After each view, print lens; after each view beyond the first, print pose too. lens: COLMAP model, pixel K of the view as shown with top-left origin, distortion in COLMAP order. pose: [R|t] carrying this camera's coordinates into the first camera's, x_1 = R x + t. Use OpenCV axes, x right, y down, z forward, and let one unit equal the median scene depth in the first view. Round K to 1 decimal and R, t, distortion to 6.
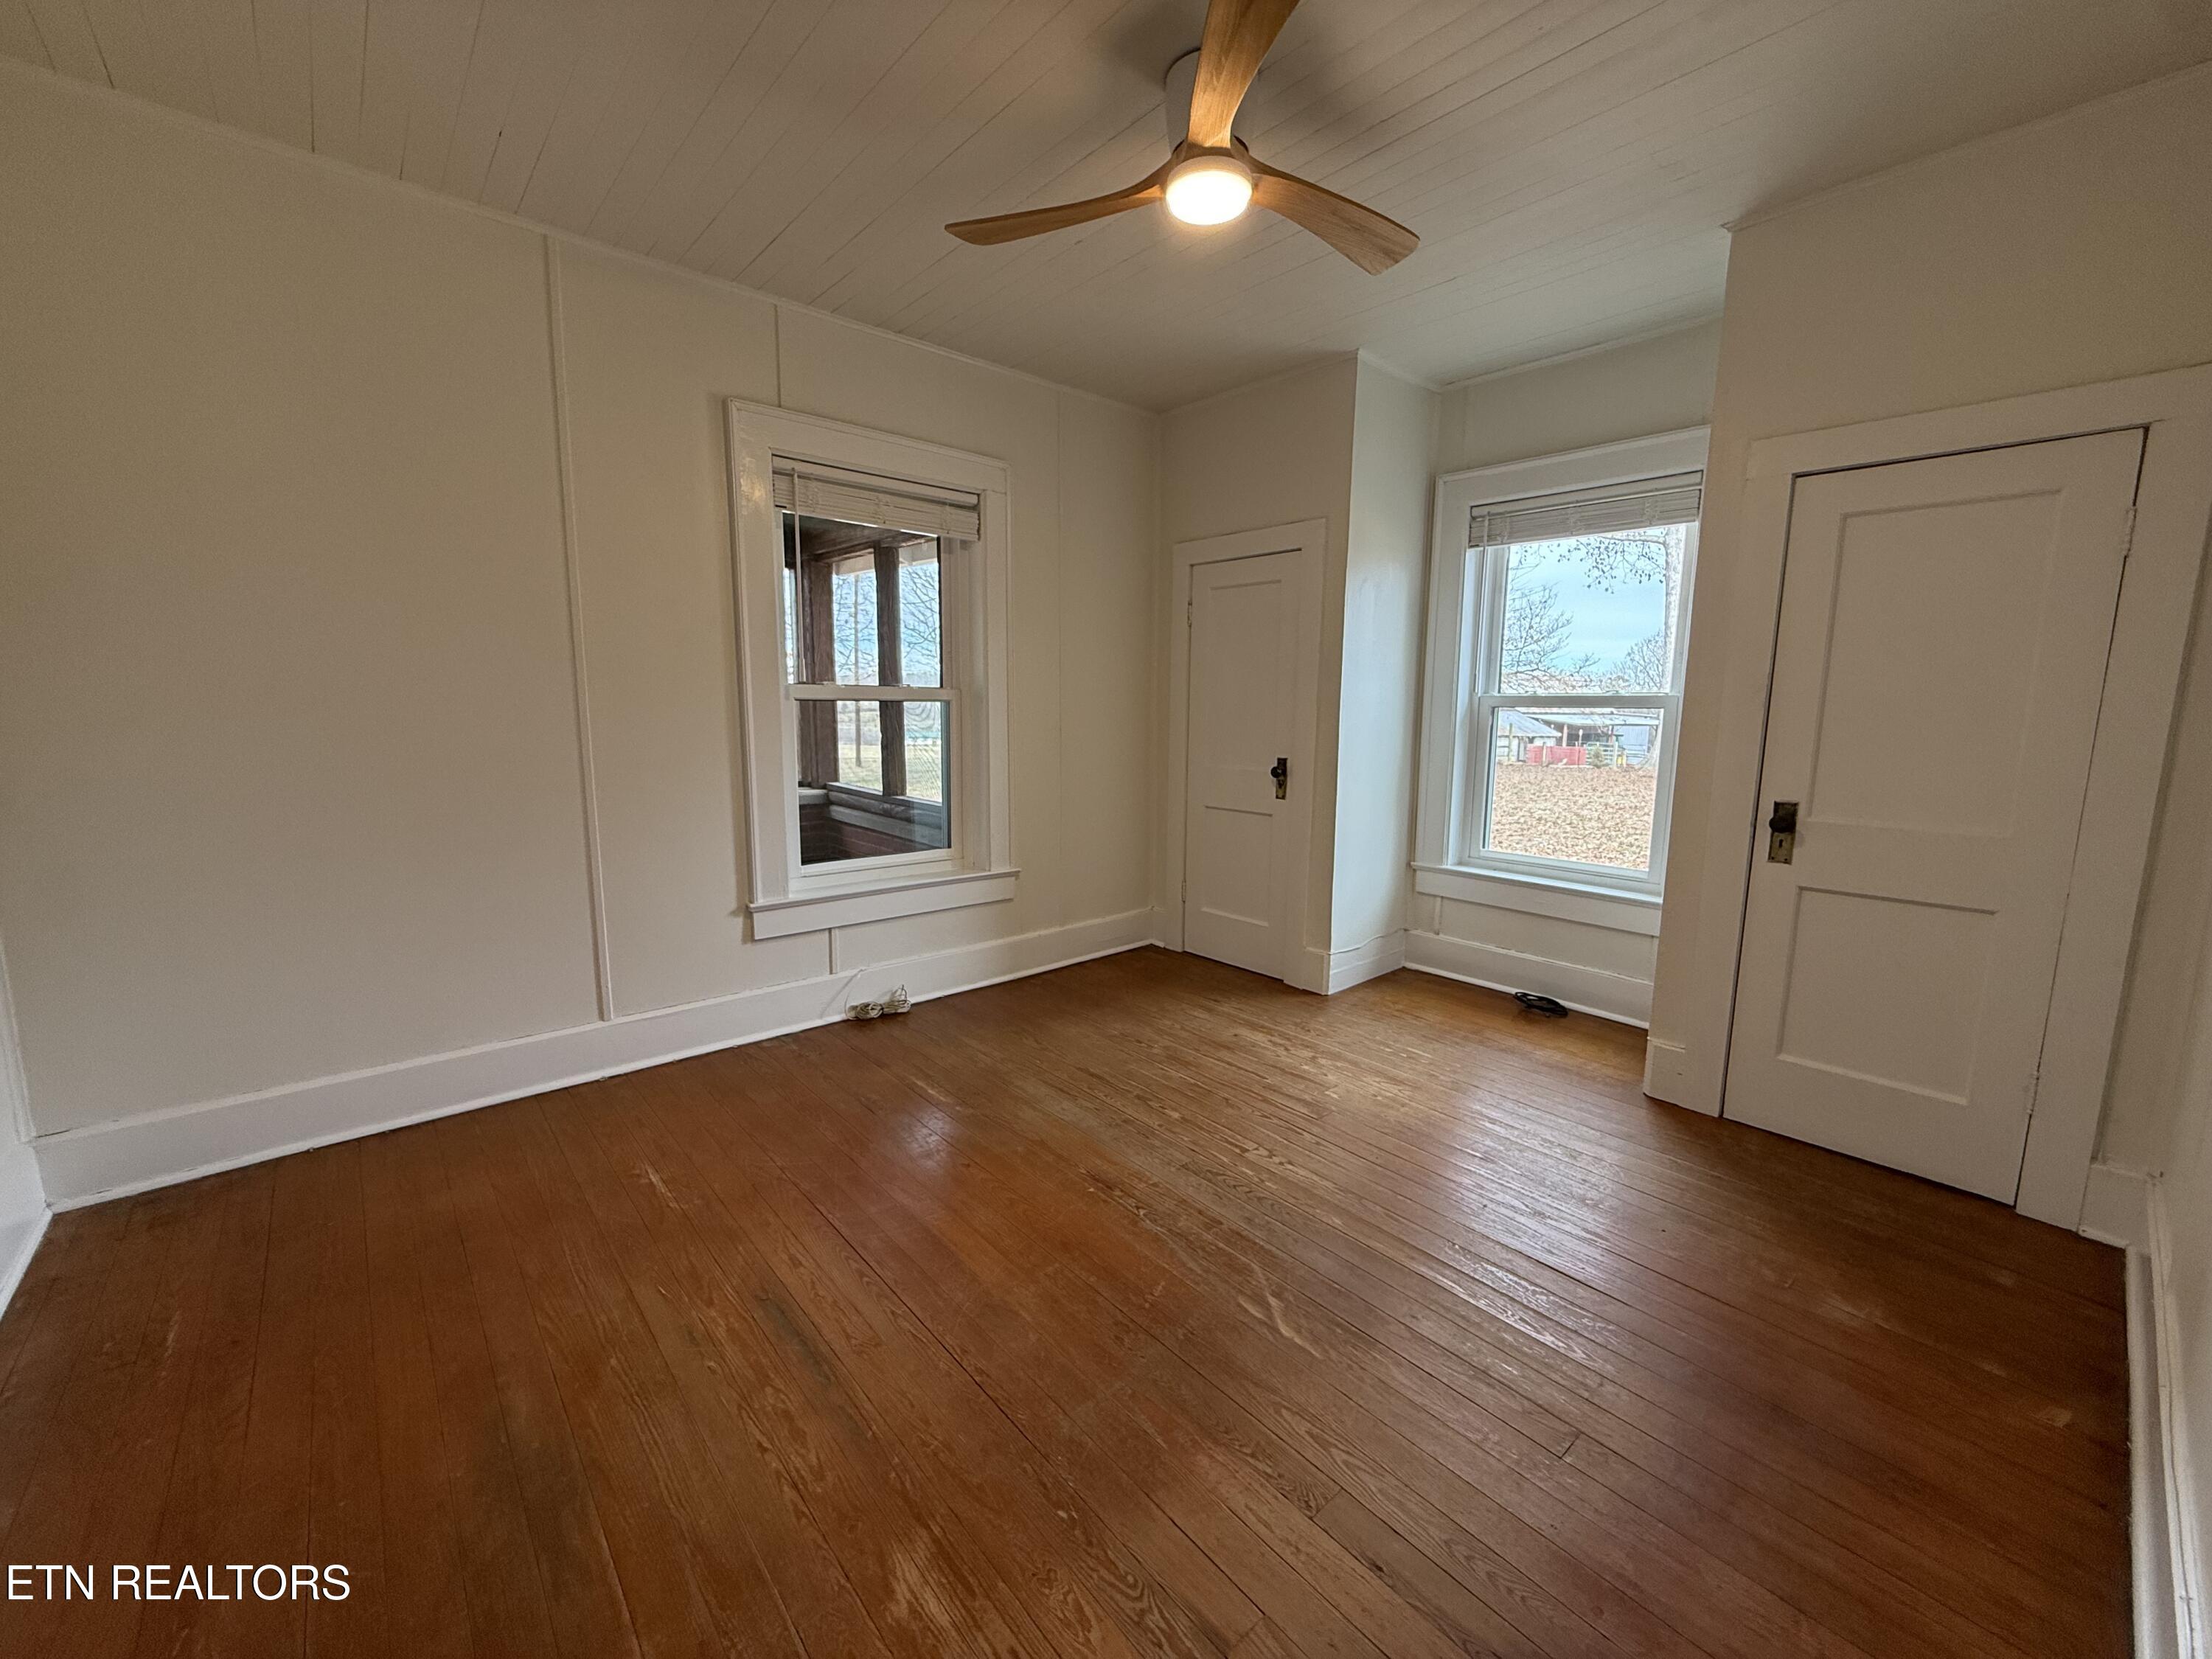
lens RADIAL K [[880.8, 0, 1111.7], [0, 880.8, 822.8], [0, 0, 1]] dist [0.001159, 0.000661]
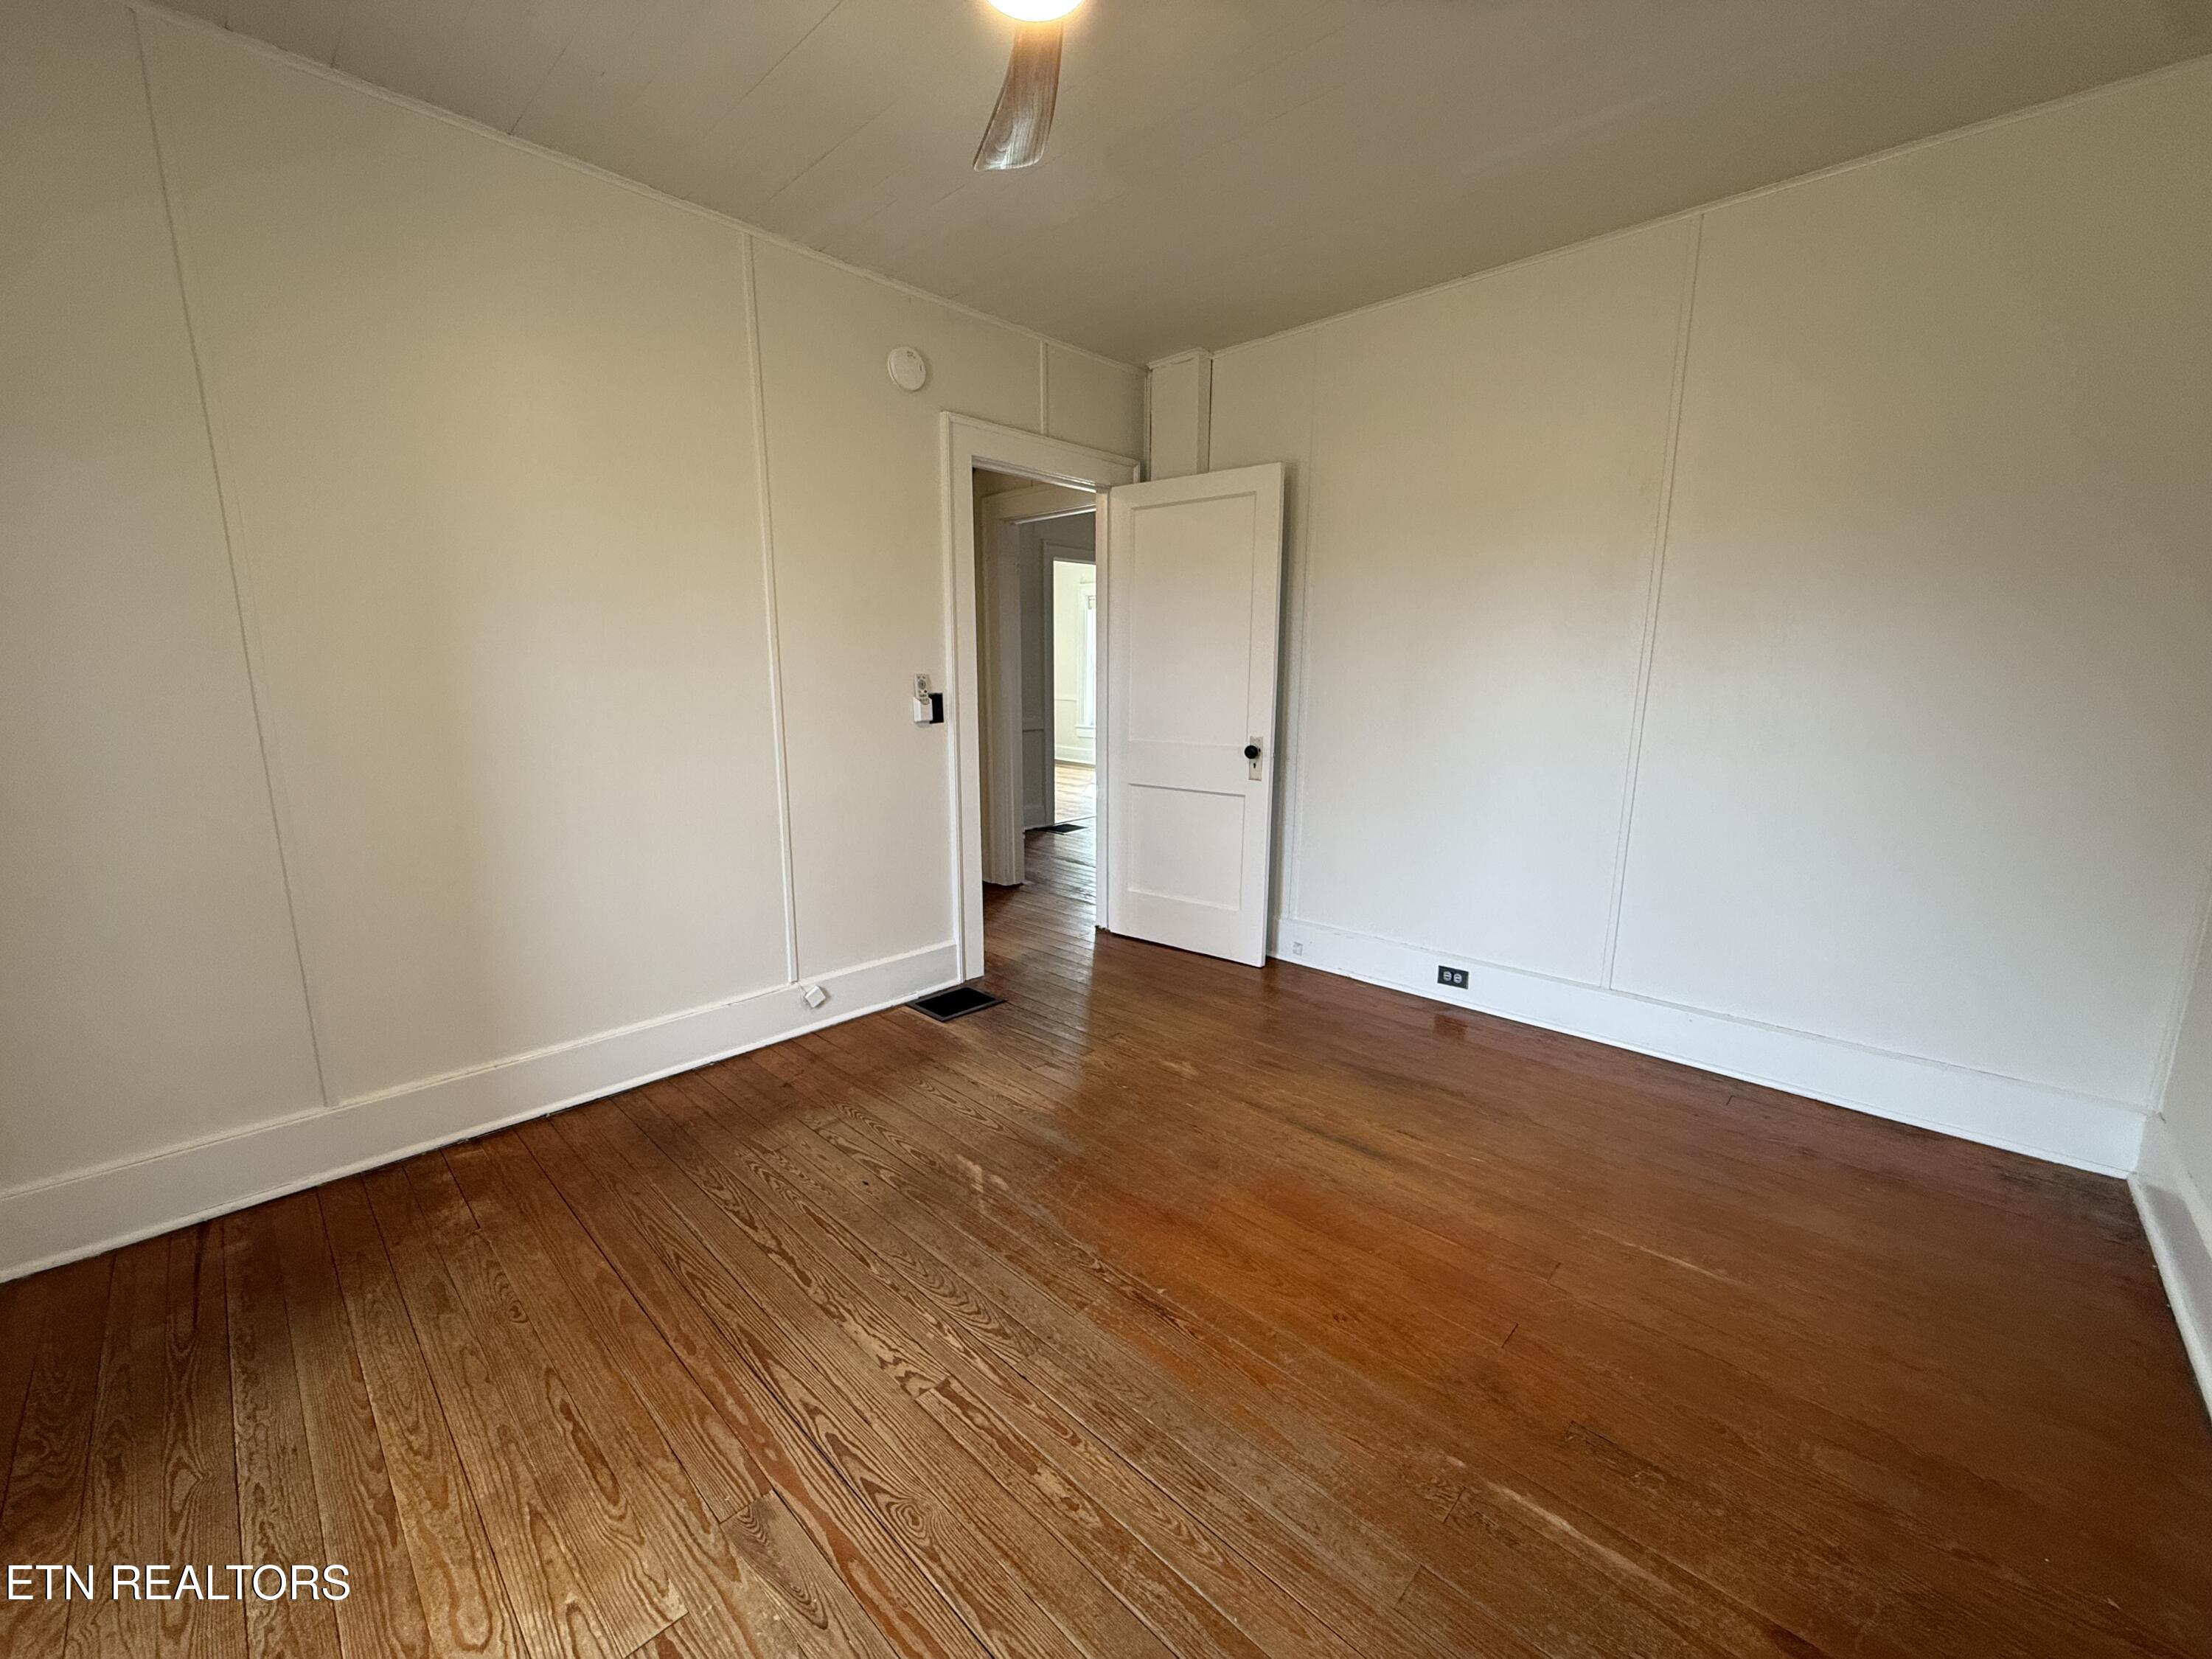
lens RADIAL K [[880.8, 0, 1101.1], [0, 880.8, 835.5], [0, 0, 1]] dist [0.001159, 0.000661]
pose [[-0.996326, 0.008430, -0.085229, 0.104116], [-0.019164, 0.947968, 0.317787, -0.244484], [0.083473, 0.318253, -0.944324, 1.746452]]
